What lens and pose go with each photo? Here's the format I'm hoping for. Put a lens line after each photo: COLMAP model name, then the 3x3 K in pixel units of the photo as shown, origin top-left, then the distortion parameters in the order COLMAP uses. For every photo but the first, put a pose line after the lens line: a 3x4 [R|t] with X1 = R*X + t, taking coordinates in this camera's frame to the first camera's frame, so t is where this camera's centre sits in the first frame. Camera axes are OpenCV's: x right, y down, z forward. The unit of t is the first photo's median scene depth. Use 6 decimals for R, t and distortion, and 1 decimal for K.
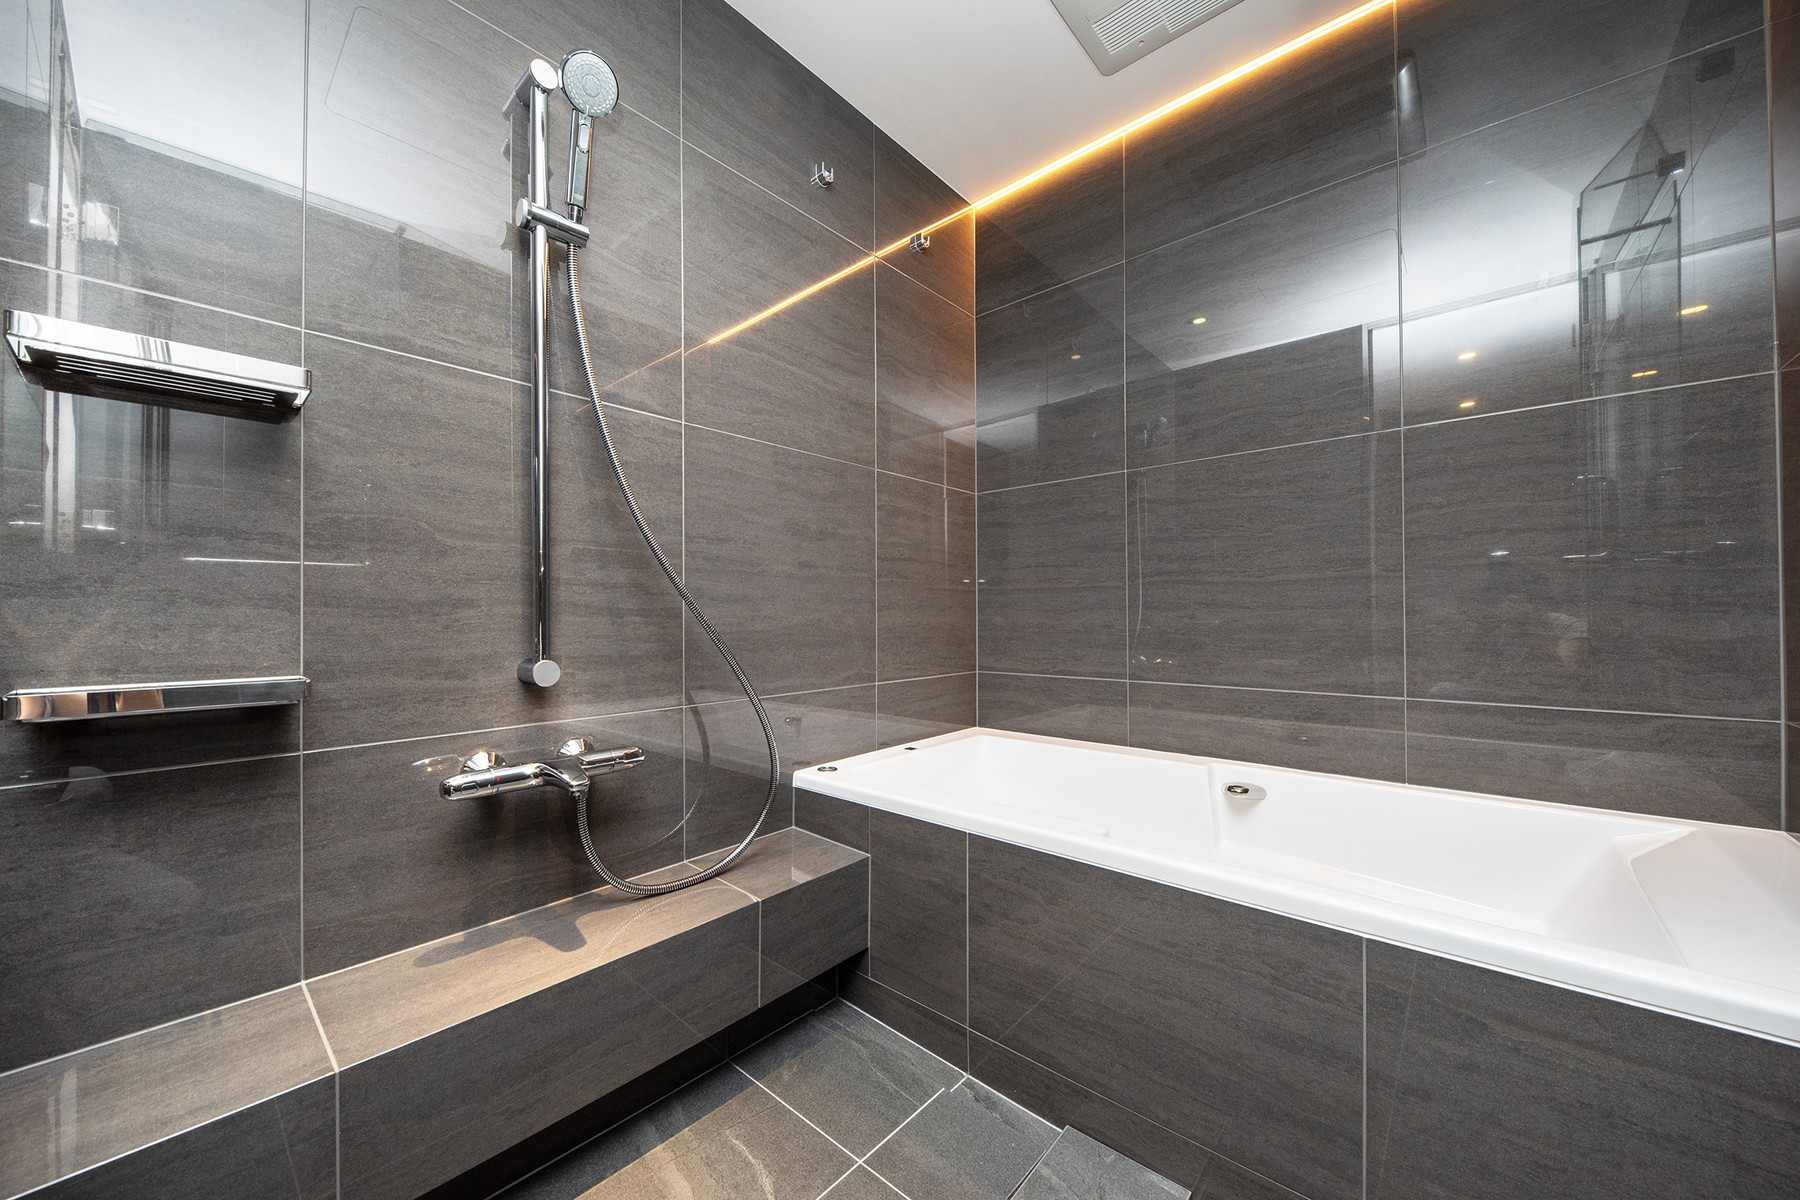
lens RADIAL K [[643.3, 0, 900.0], [0, 643.3, 600.0], [0, 0, 1]] dist [-0.001177, -0.000094]
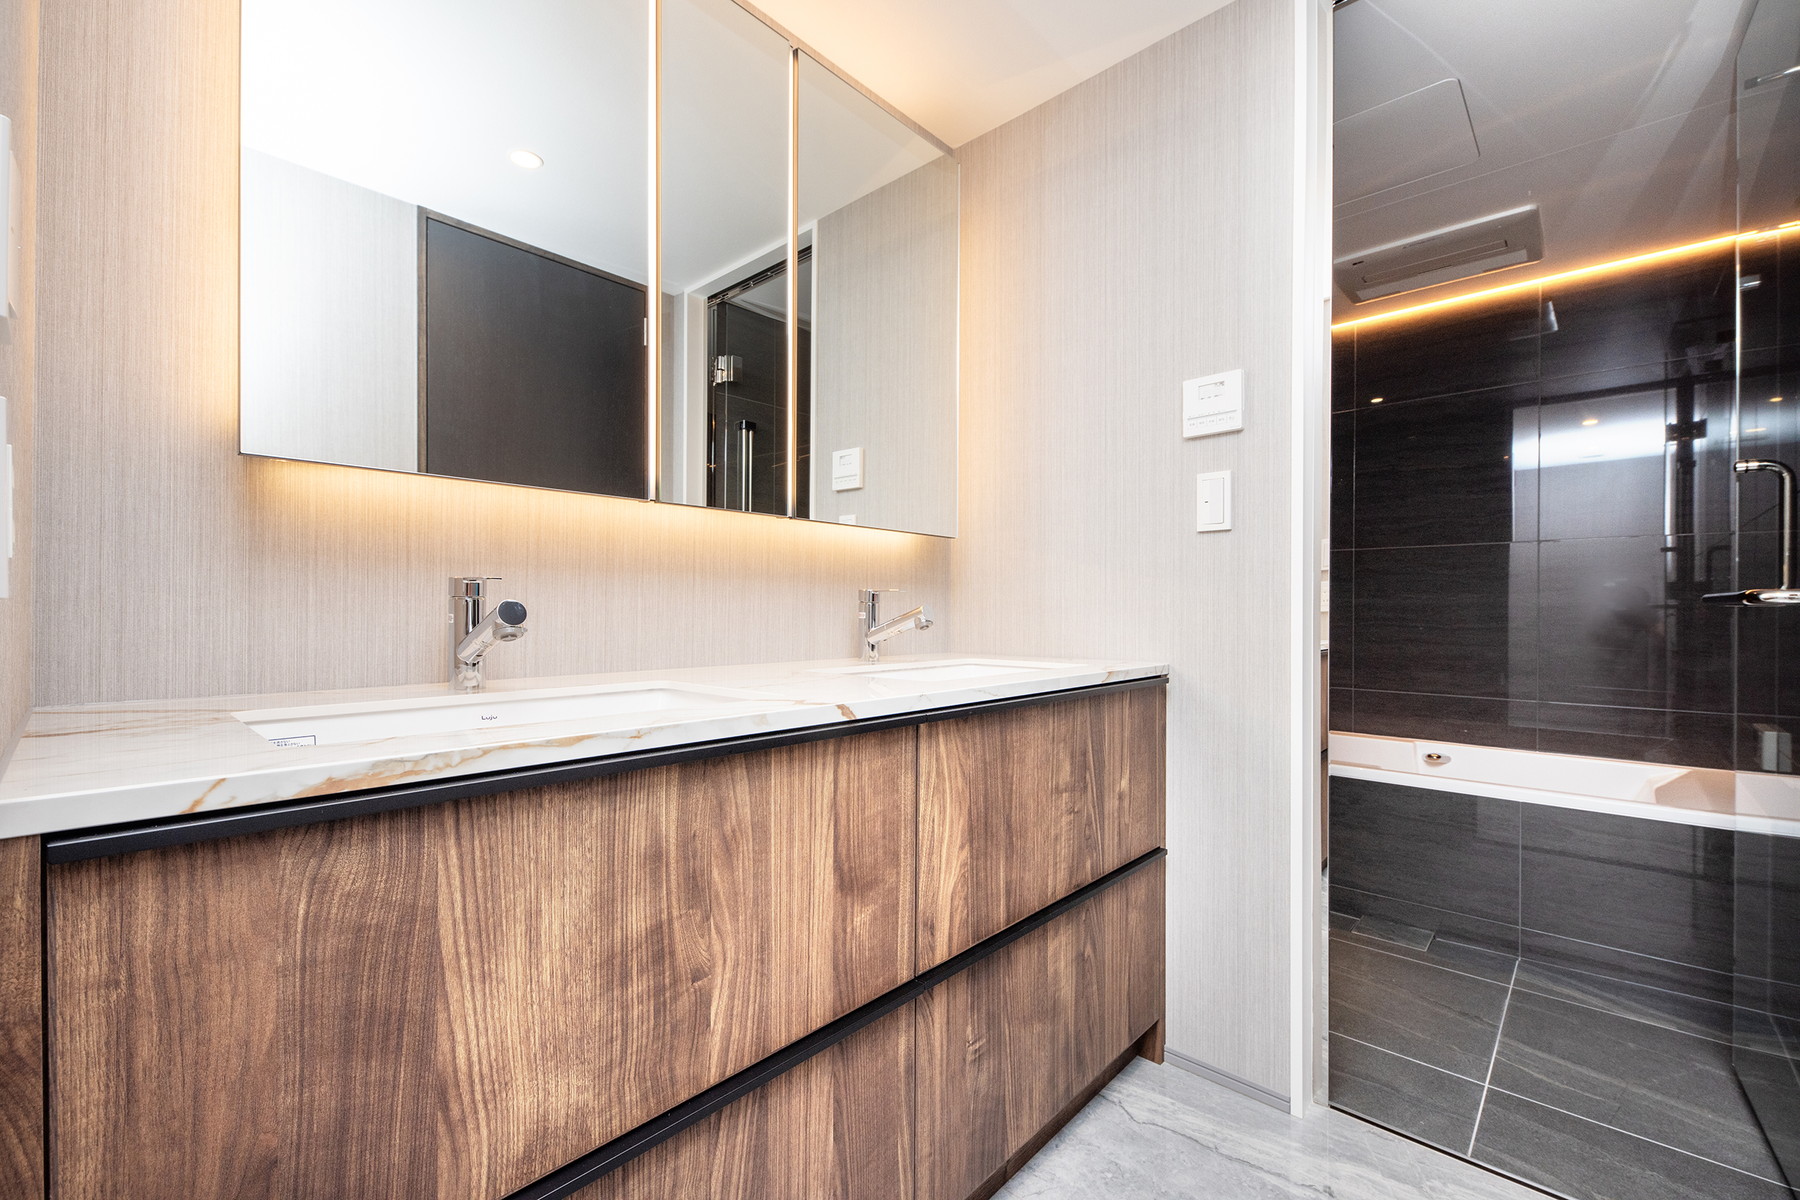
lens RADIAL K [[768.2, 0, 900.0], [0, 768.2, 600.0], [0, 0, 1]] dist [0.000272, 0.000016]
pose [[0.999540, 0.002223, -0.030254, -0.773986], [-0.001689, 0.999843, 0.017667, -0.135817], [0.030289, -0.017608, 0.999386, -0.986778]]
